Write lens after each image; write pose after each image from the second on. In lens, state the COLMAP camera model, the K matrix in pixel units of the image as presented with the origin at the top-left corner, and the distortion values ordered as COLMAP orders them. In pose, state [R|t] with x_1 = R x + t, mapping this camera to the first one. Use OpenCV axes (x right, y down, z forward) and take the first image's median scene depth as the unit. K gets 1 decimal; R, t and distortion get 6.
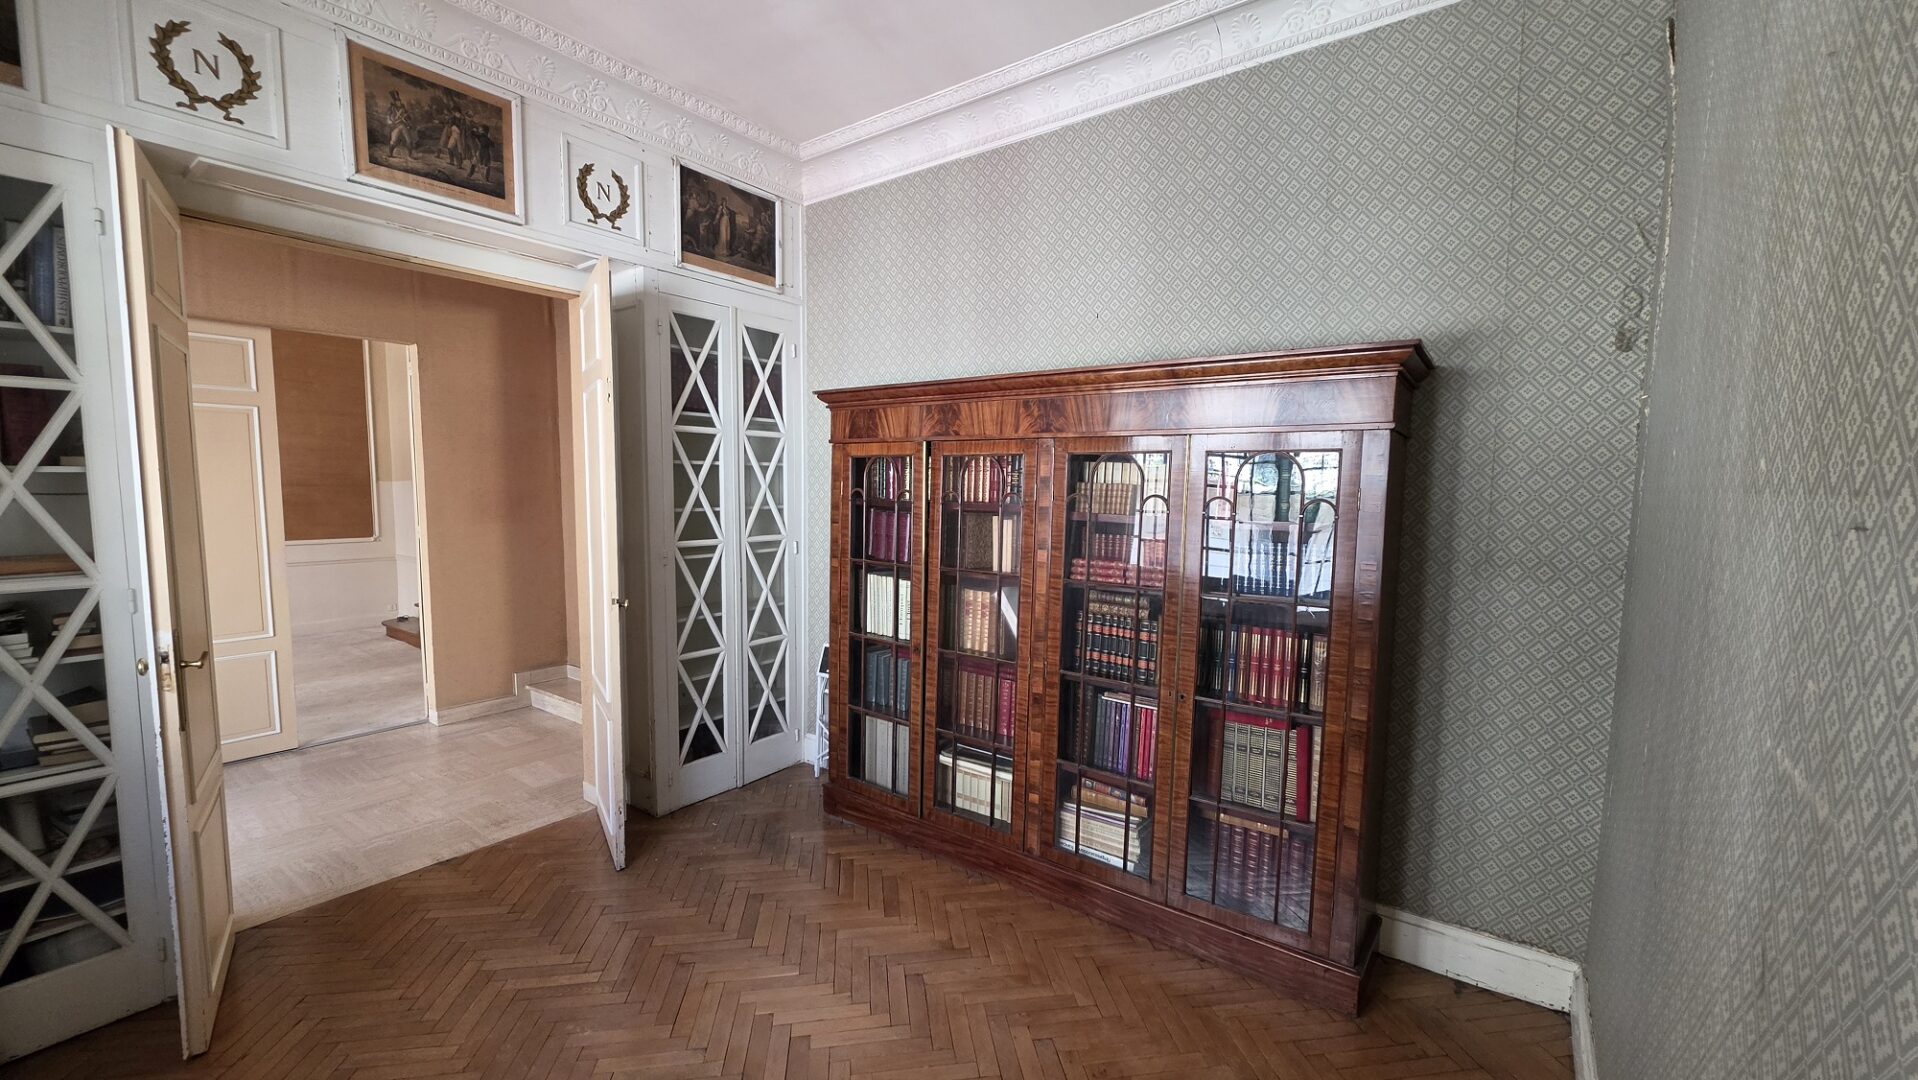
lens RADIAL K [[771.2, 0, 960.0], [0, 771.2, 552.7], [0, 0, 1]] dist [-0.001643, -0.000038]
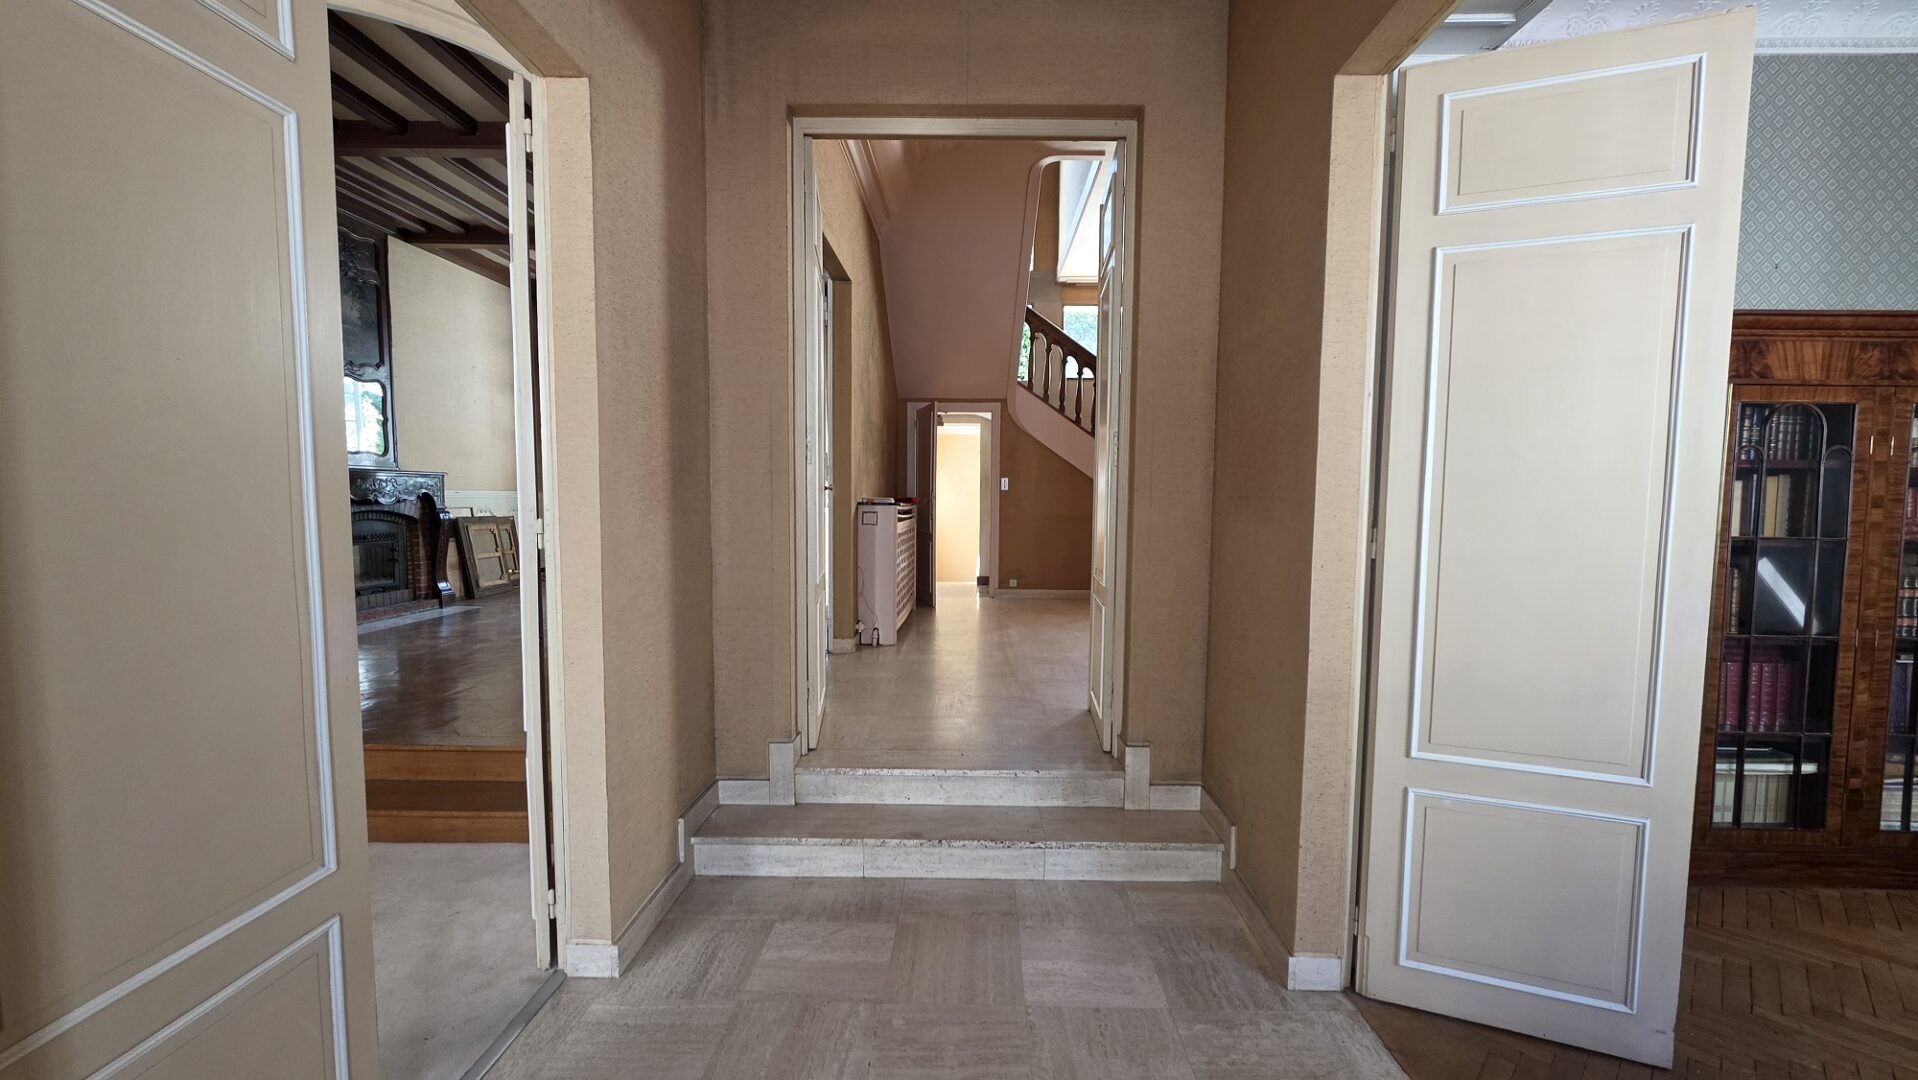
lens RADIAL K [[771.2, 0, 960.0], [0, 771.2, 552.7], [0, 0, 1]] dist [-0.001643, -0.000038]
pose [[0.811029, -0.047354, 0.583087, -1.282018], [0.054440, 0.998503, 0.005369, -0.016122], [-0.582468, 0.027389, 0.812392, 0.876468]]
